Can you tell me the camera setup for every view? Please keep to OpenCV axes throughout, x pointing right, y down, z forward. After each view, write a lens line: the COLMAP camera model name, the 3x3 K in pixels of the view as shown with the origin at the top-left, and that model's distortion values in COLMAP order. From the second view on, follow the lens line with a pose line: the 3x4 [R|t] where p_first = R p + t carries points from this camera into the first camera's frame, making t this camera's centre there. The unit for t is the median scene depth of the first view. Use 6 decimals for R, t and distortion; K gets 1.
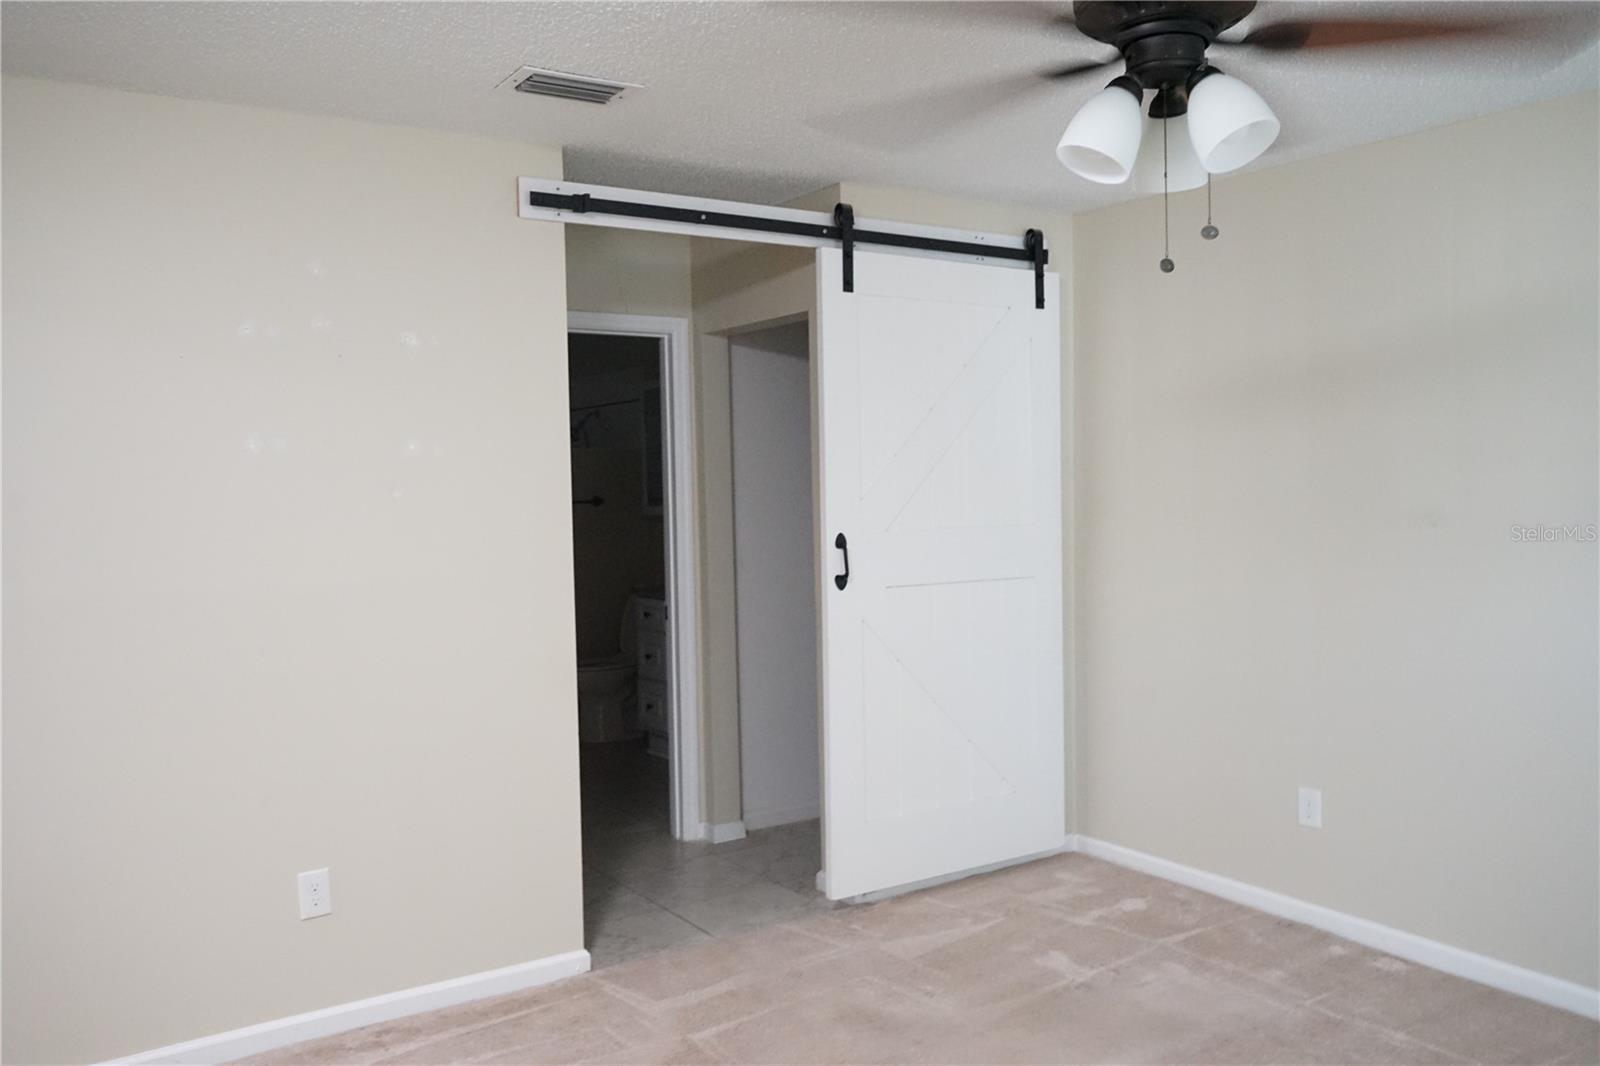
lens RADIAL K [[1268.7, 0, 798.4], [0, 1268.7, 528.6], [0, 0, 1]] dist [0.015386, -0.007635]
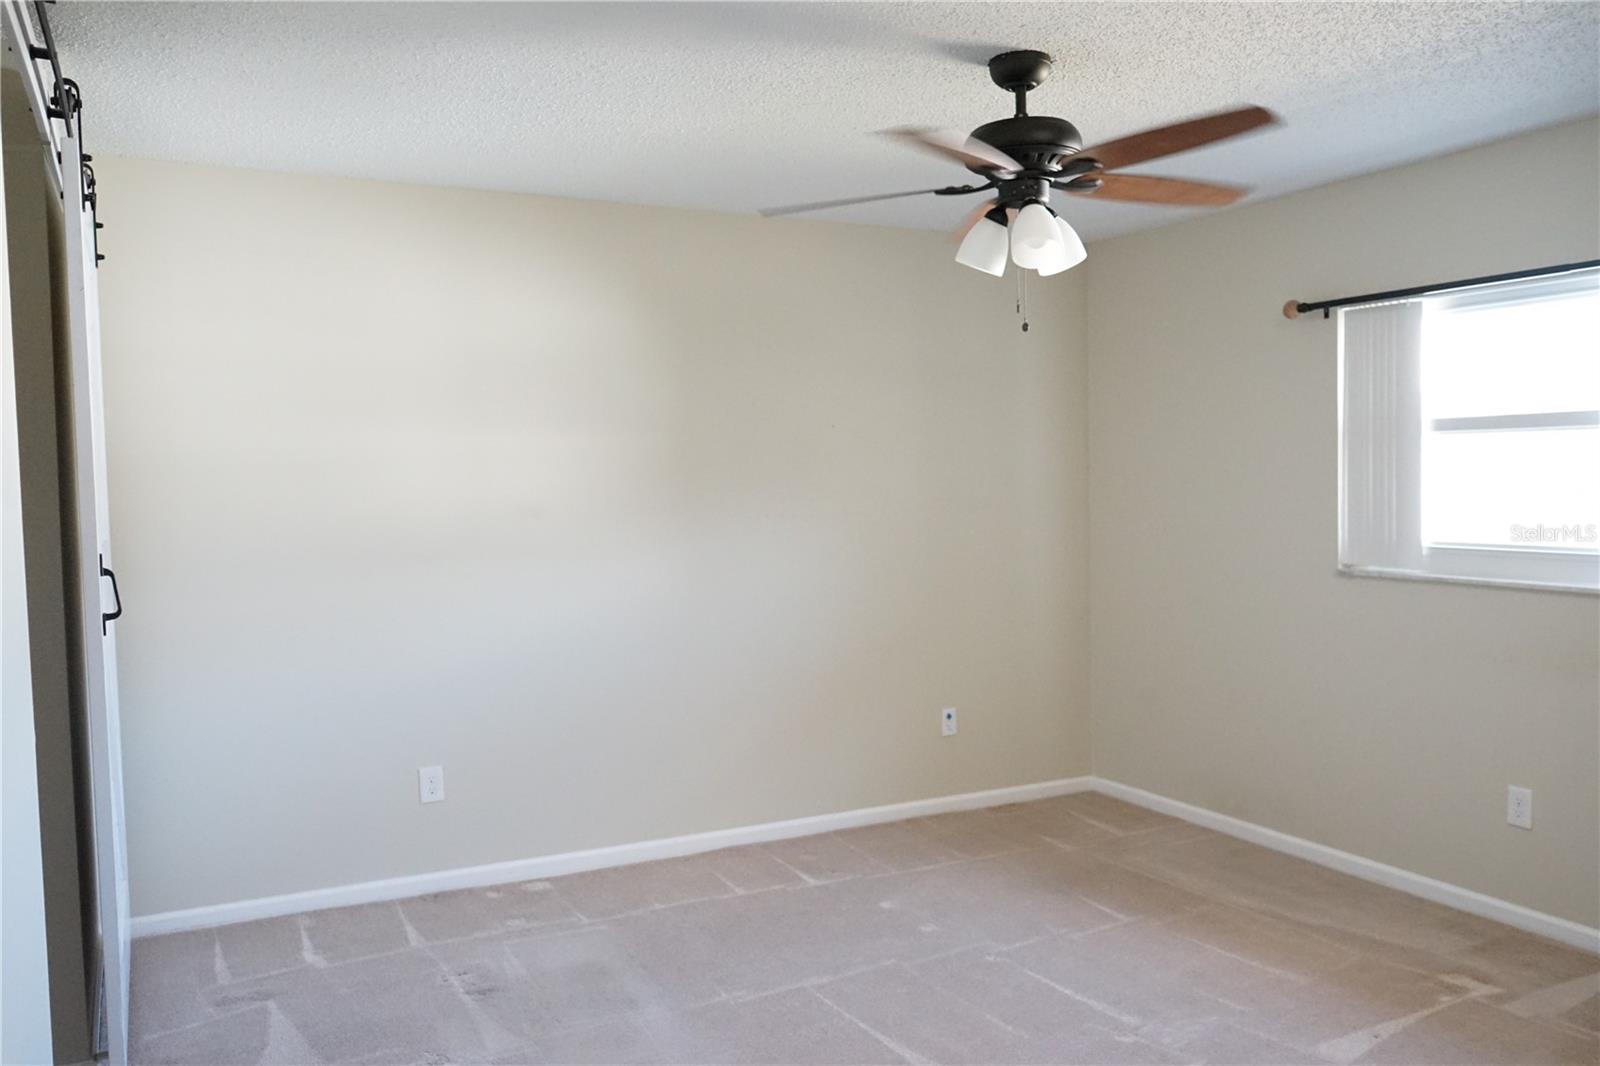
lens RADIAL K [[1268.7, 0, 800.2], [0, 1268.7, 532.3], [0, 0, 1]] dist [0.015386, -0.007635]
pose [[0.144708, -0.032257, 0.988948, -0.624855], [0.060099, 0.997910, 0.023755, -0.002641], [-0.987648, 0.055997, 0.146344, 0.525139]]
